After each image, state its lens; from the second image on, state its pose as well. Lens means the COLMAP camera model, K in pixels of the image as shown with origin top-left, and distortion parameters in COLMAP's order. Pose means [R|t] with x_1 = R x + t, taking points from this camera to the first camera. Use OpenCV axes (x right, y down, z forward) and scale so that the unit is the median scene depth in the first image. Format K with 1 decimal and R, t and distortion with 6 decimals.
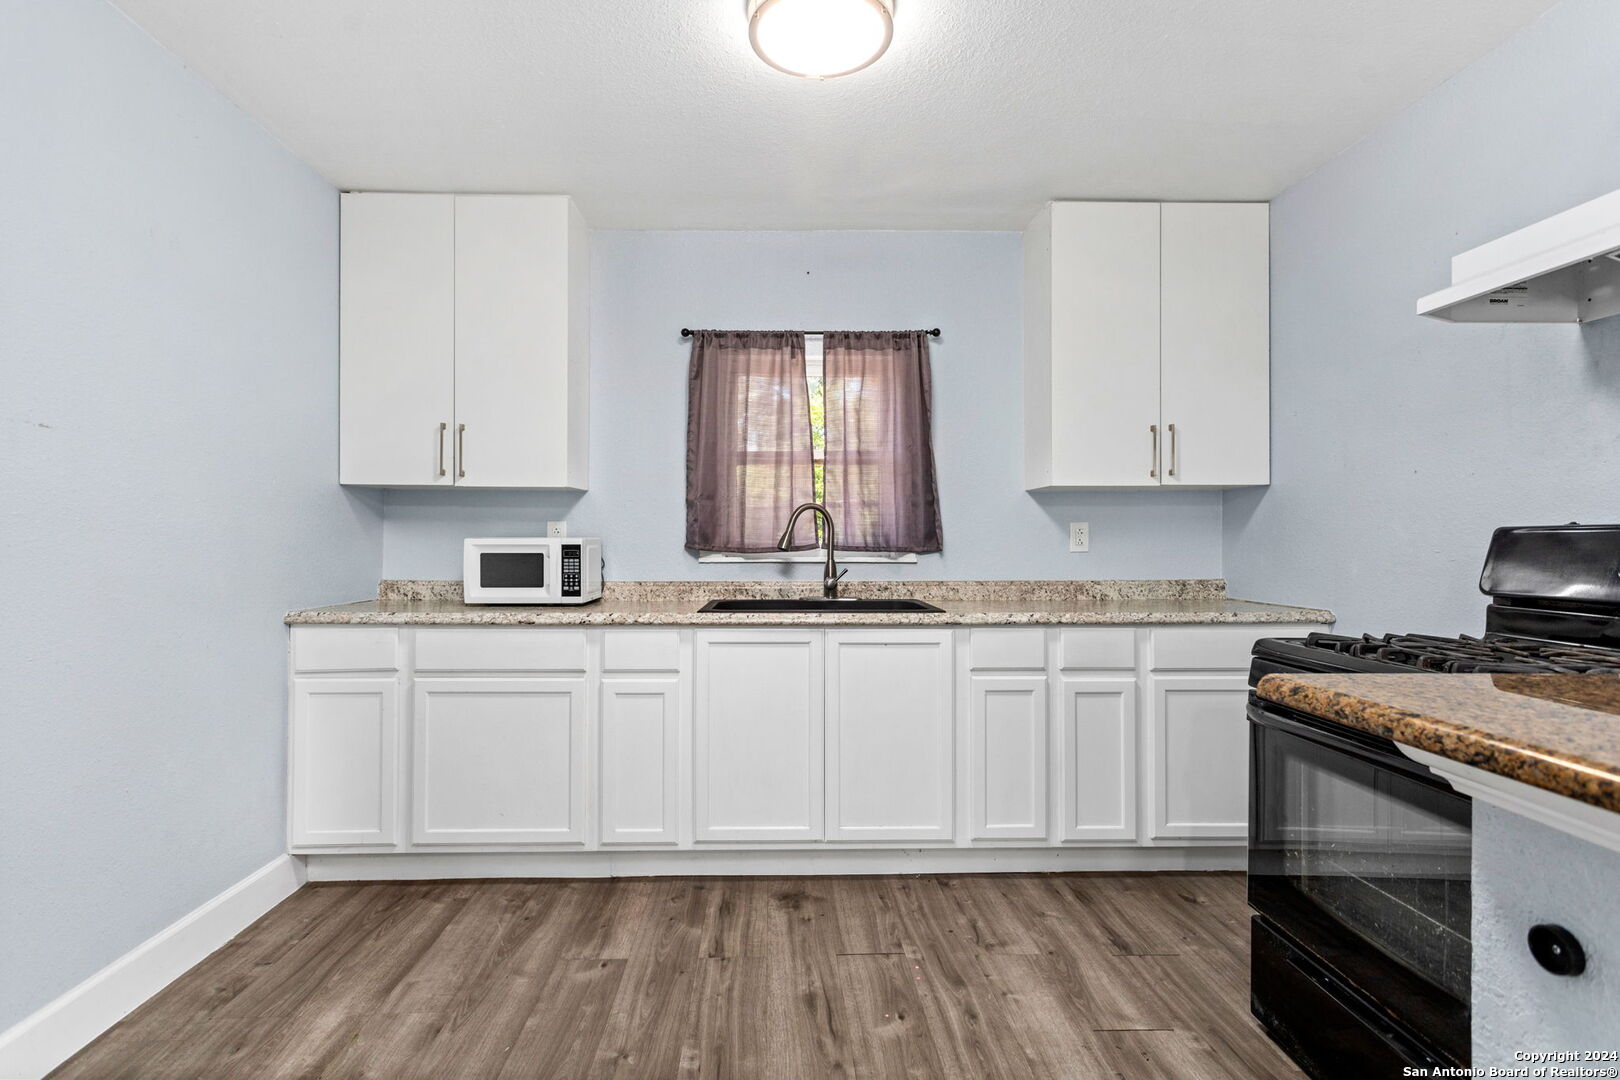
lens RADIAL K [[748.9, 0, 808.4], [0, 748.9, 535.3], [0, 0, 1]] dist [0.004244, 0.002906]
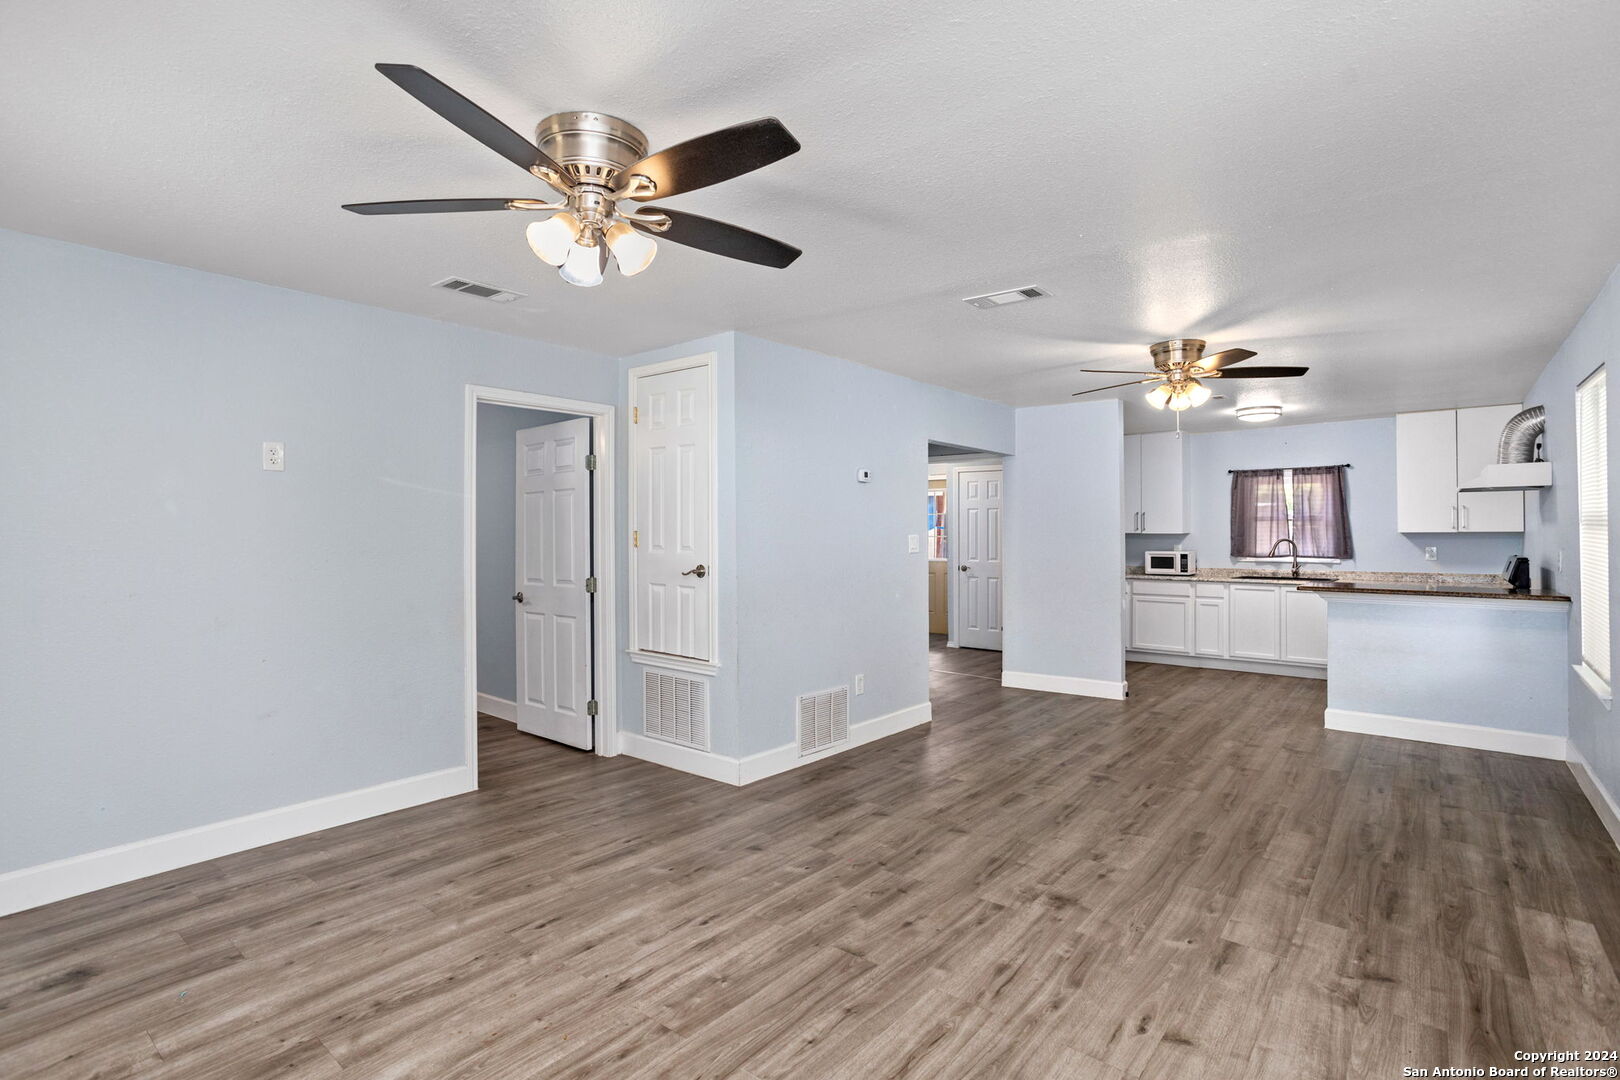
lens RADIAL K [[748.9, 0, 842.8], [0, 748.9, 541.1], [0, 0, 1]] dist [0.004244, 0.002906]
pose [[0.766720, 0.003174, -0.641974, 0.575002], [0.009743, 0.999815, 0.016579, -0.107383], [0.641908, -0.018966, 0.766547, -2.237680]]
